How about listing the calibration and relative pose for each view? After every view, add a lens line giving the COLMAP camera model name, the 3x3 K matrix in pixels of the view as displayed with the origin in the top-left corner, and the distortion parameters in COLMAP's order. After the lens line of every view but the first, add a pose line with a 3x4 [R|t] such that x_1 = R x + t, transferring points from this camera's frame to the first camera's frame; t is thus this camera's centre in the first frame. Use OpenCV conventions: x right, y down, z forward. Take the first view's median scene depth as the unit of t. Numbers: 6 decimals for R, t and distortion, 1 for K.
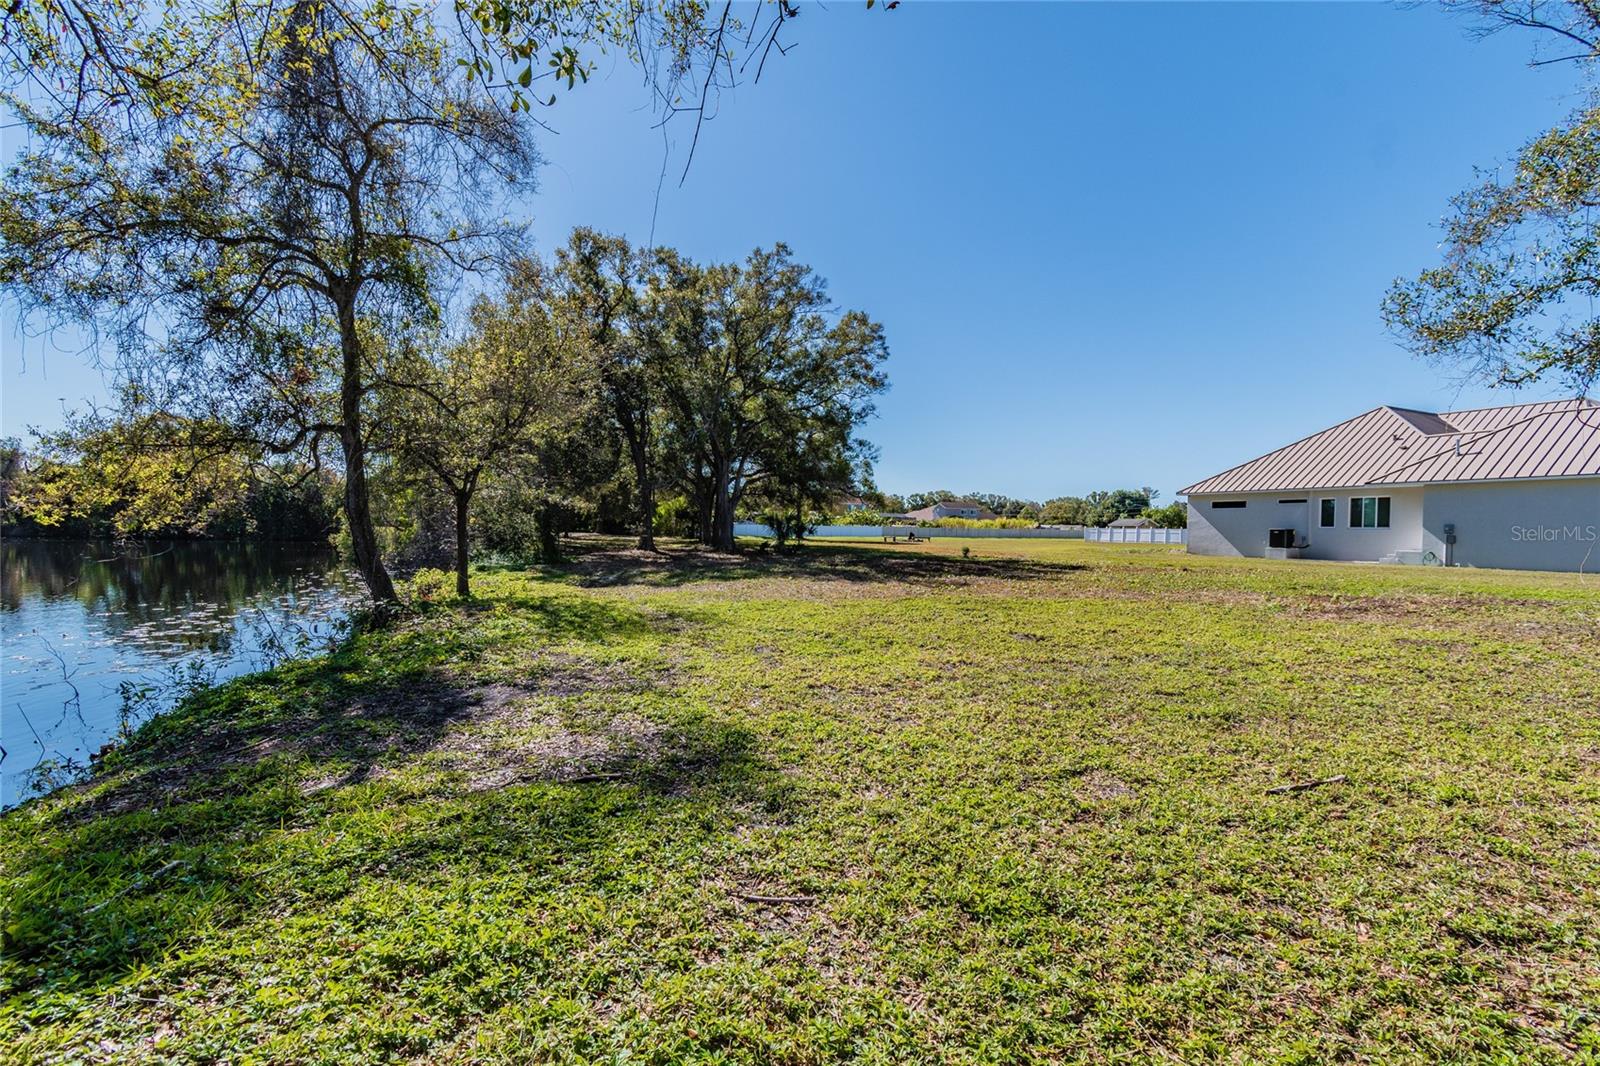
lens RADIAL K [[704.4, 0, 795.5], [0, 704.4, 534.8], [0, 0, 1]] dist [-0.002534, -0.000943]
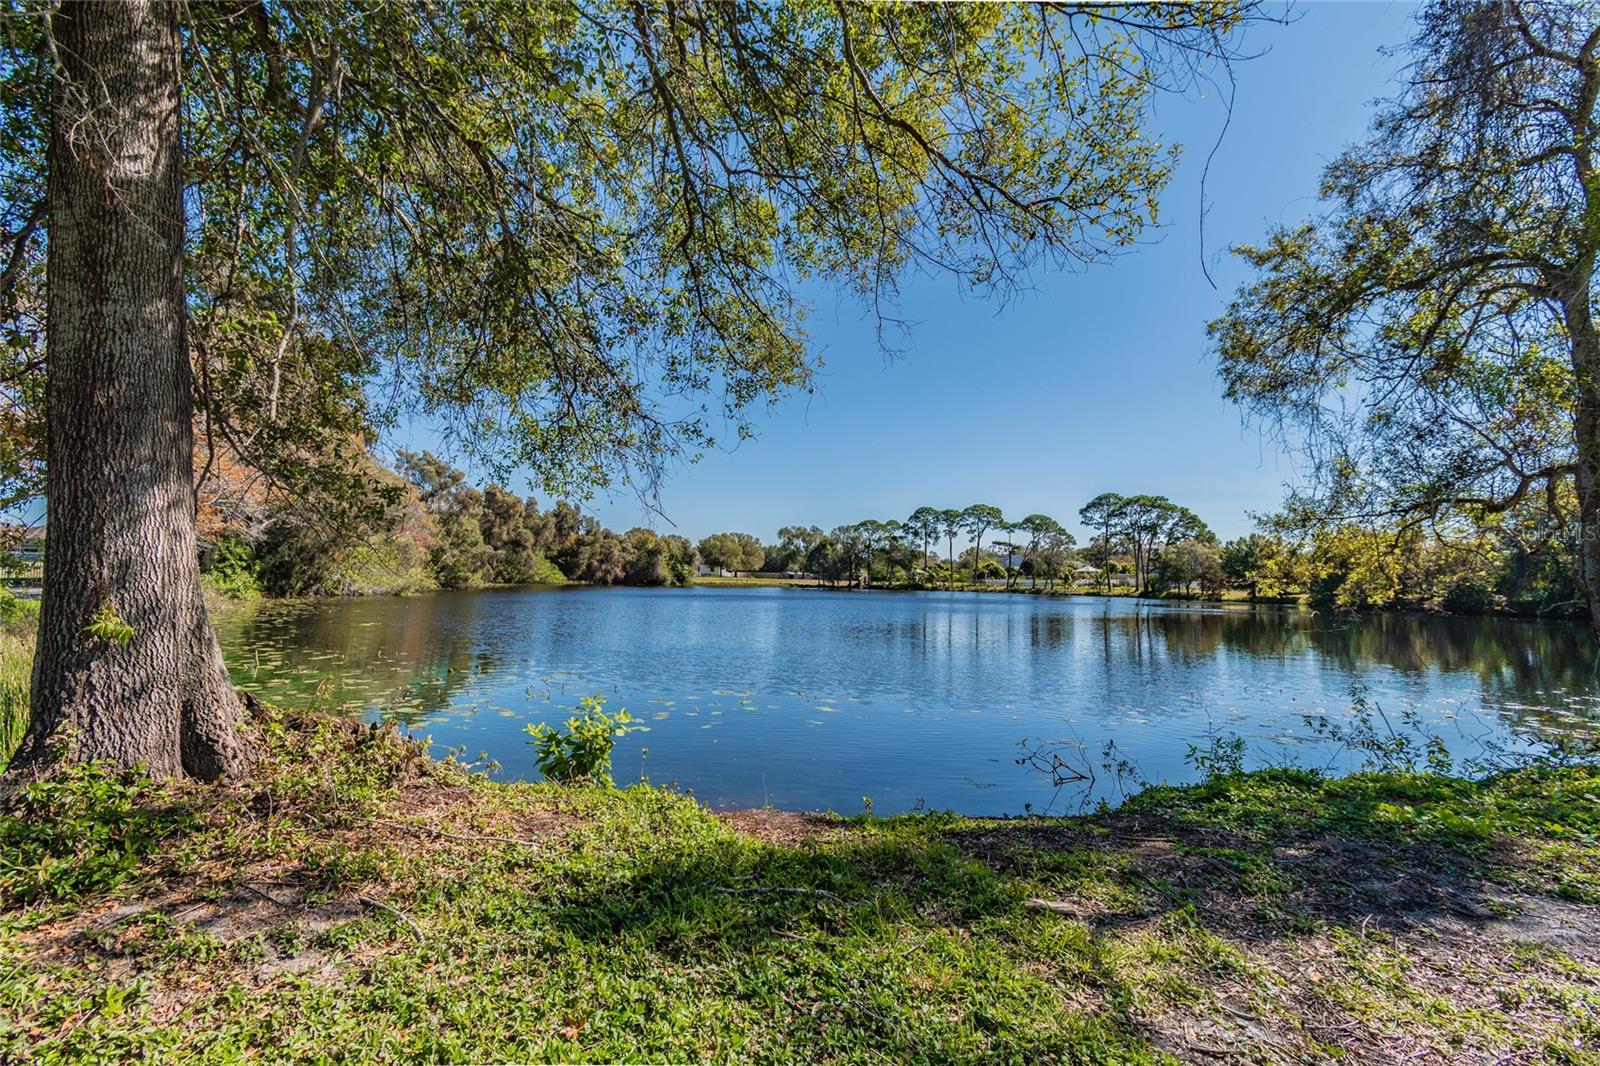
lens RADIAL K [[704.4, 0, 795.5], [0, 704.4, 534.8], [0, 0, 1]] dist [-0.002534, -0.000943]
pose [[0.011523, -0.073001, -0.997265, 0.064299], [-0.035020, 0.996690, -0.073364, -0.003940], [0.999320, 0.035770, 0.008929, 0.223278]]
